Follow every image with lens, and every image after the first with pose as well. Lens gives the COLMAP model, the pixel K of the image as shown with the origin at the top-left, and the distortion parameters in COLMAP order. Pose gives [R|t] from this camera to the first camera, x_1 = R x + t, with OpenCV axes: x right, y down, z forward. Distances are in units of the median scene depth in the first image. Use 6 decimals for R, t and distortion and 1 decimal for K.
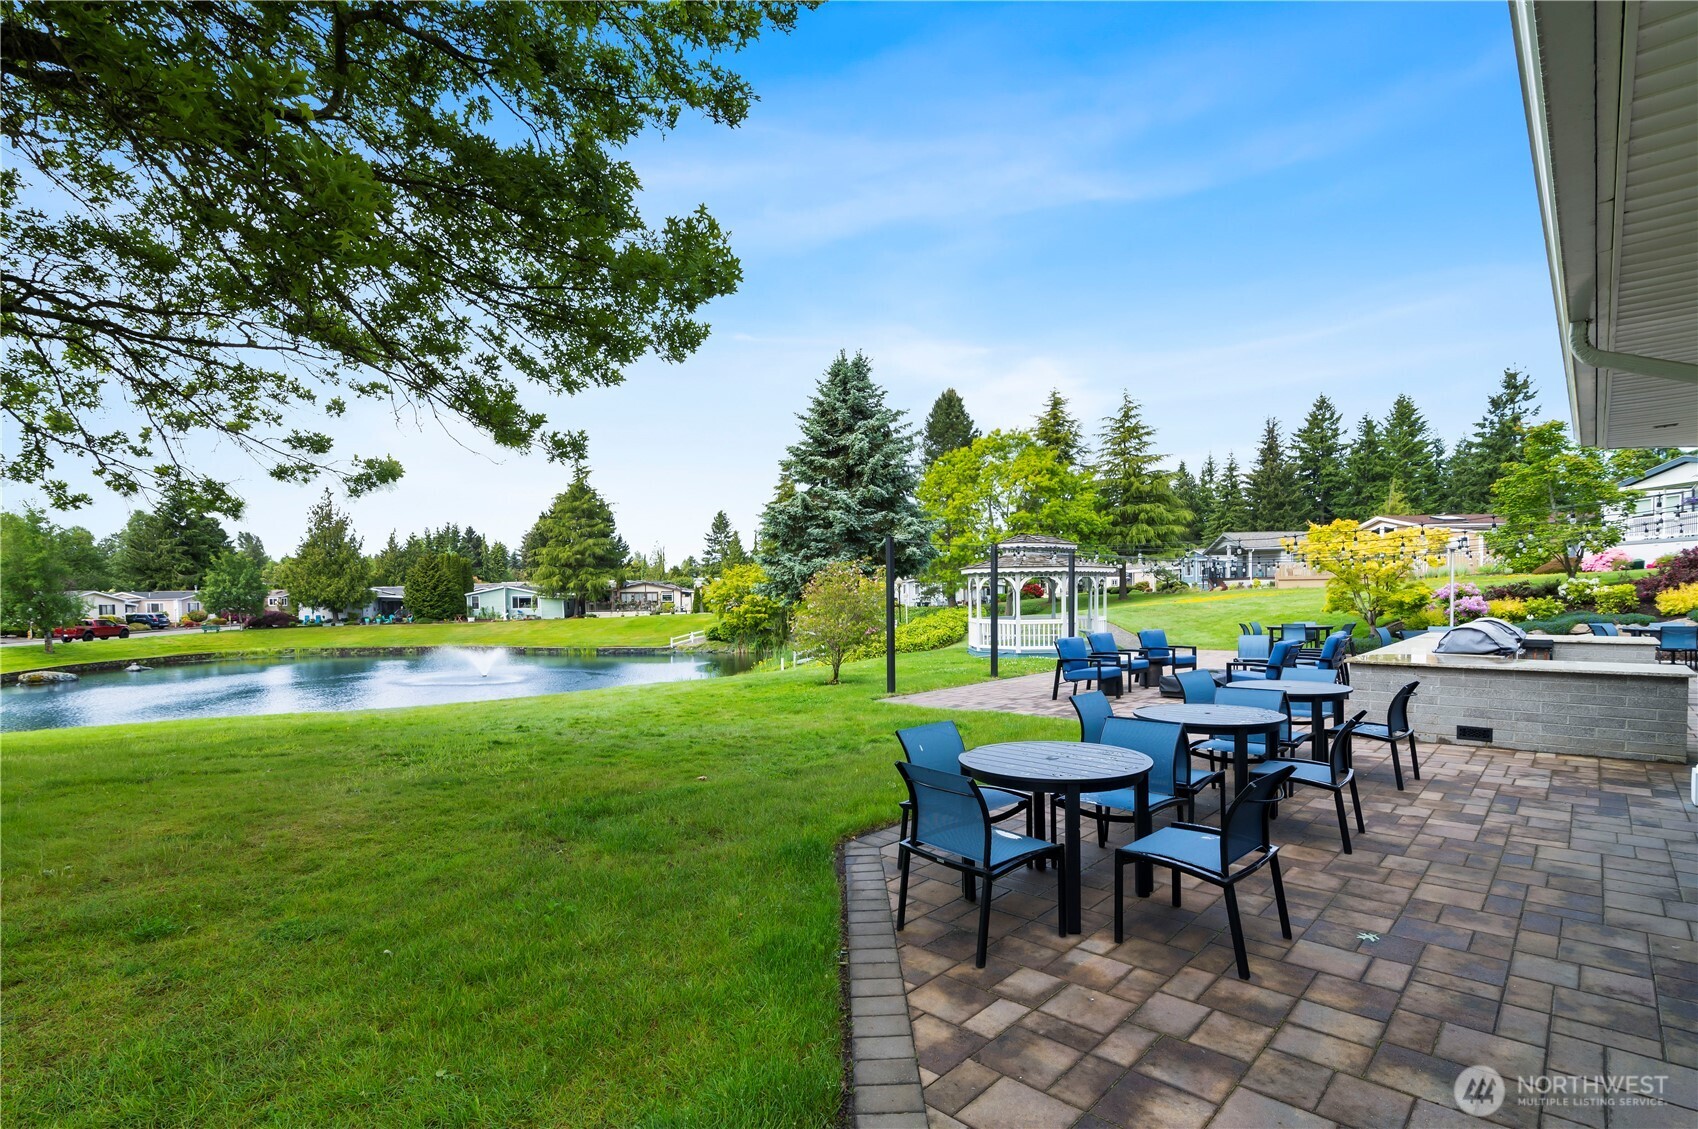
lens RADIAL K [[790.6, 0, 835.8], [0, 790.6, 615.5], [0, 0, 1]] dist [-0.005615, -0.000342]
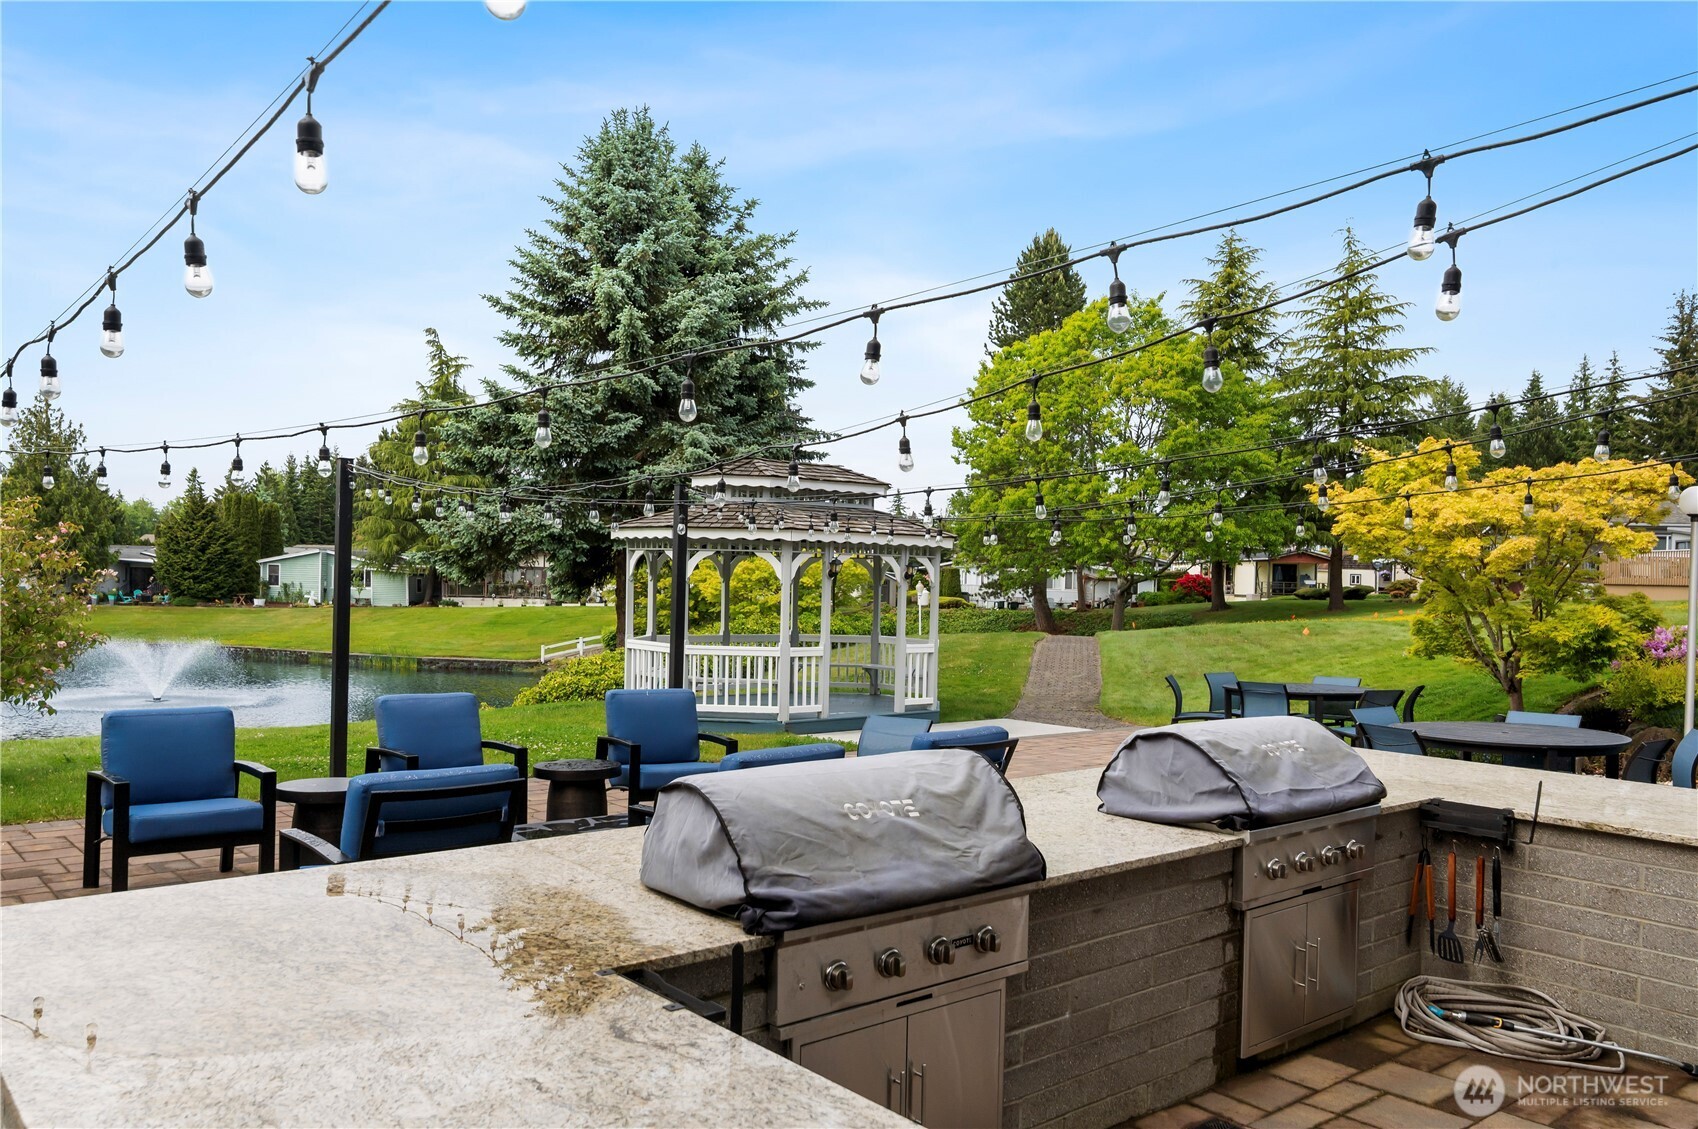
lens RADIAL K [[1270.5, 0, 849.0], [0, 1270.5, 564.5], [0, 0, 1]] dist [0.009124, 0.003723]
pose [[0.993985, 0.034047, -0.104094, 0.094294], [-0.038225, 0.998530, -0.038417, -0.003755], [0.102633, 0.042165, 0.993825, 0.067758]]
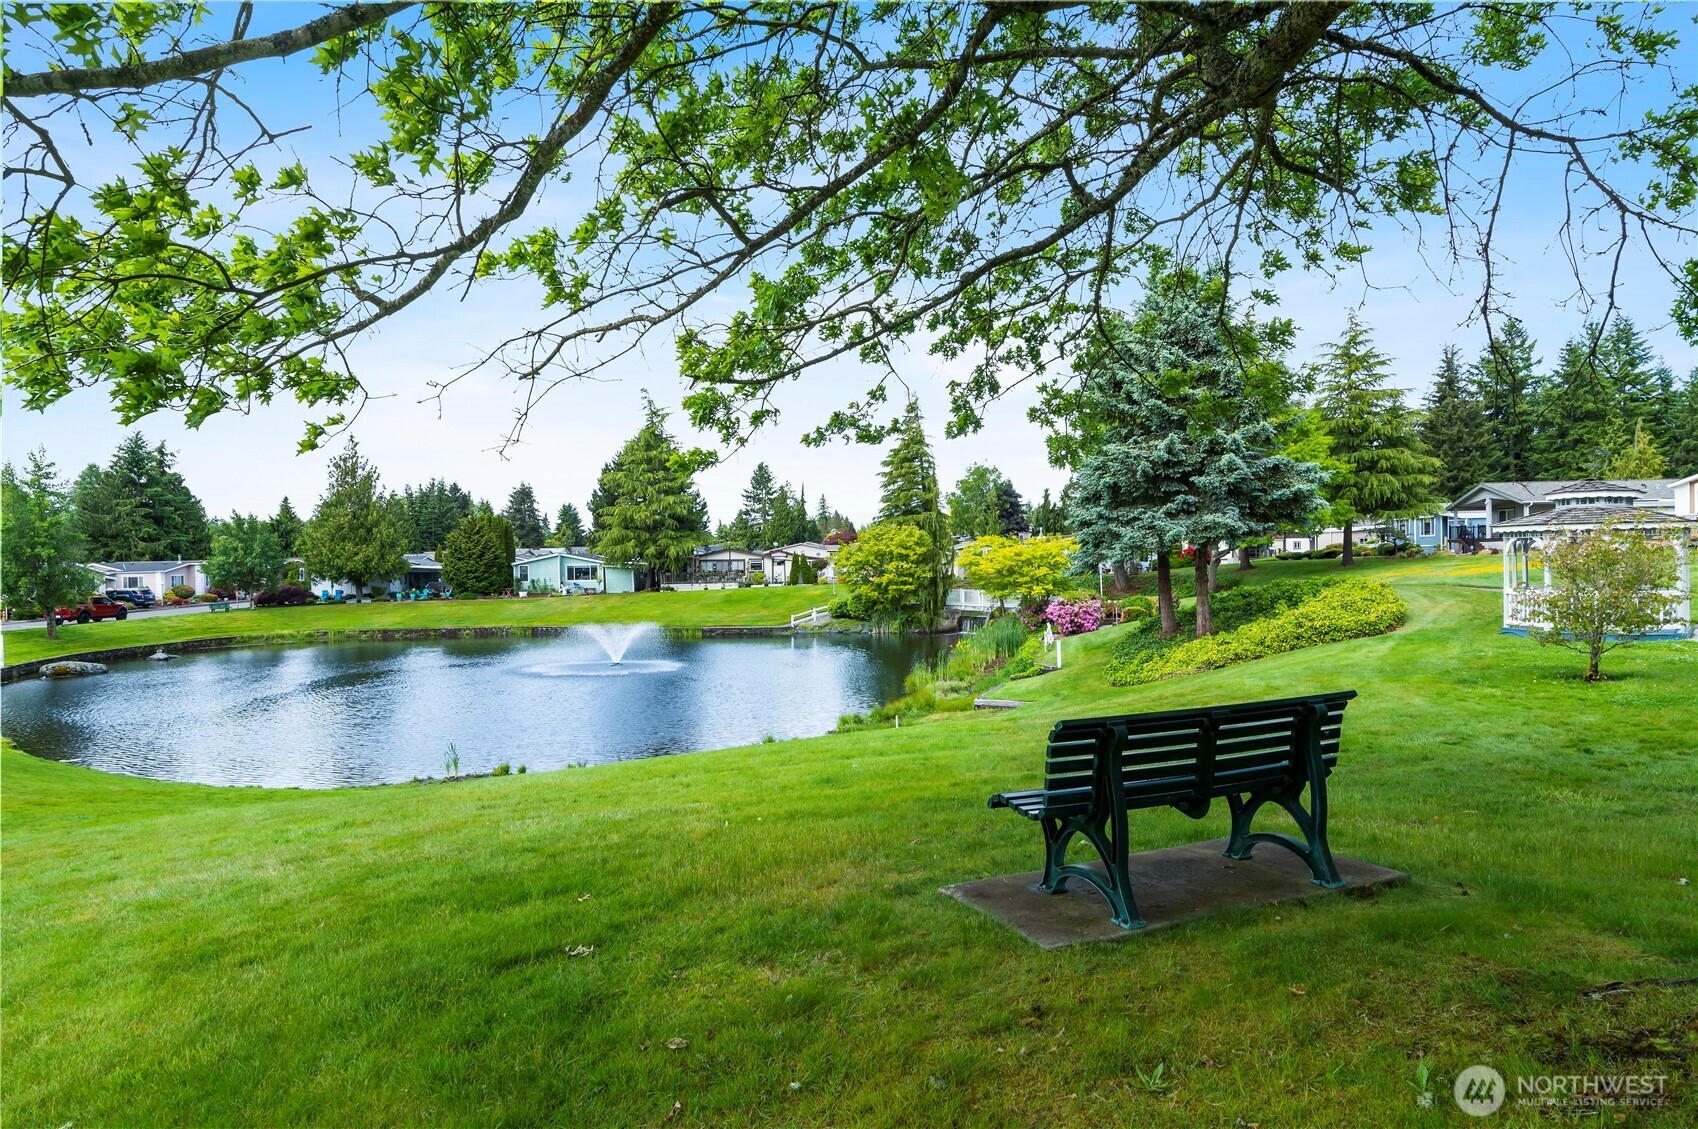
lens RADIAL K [[942.6, 0, 849.0], [0, 942.6, 564.5], [0, 0, 1]] dist [-0.000348, 0.000319]
pose [[0.999972, -0.005572, -0.004957, -0.117633], [0.005452, 0.999700, -0.023858, -0.000528], [0.005089, 0.023830, 0.999703, 0.017295]]
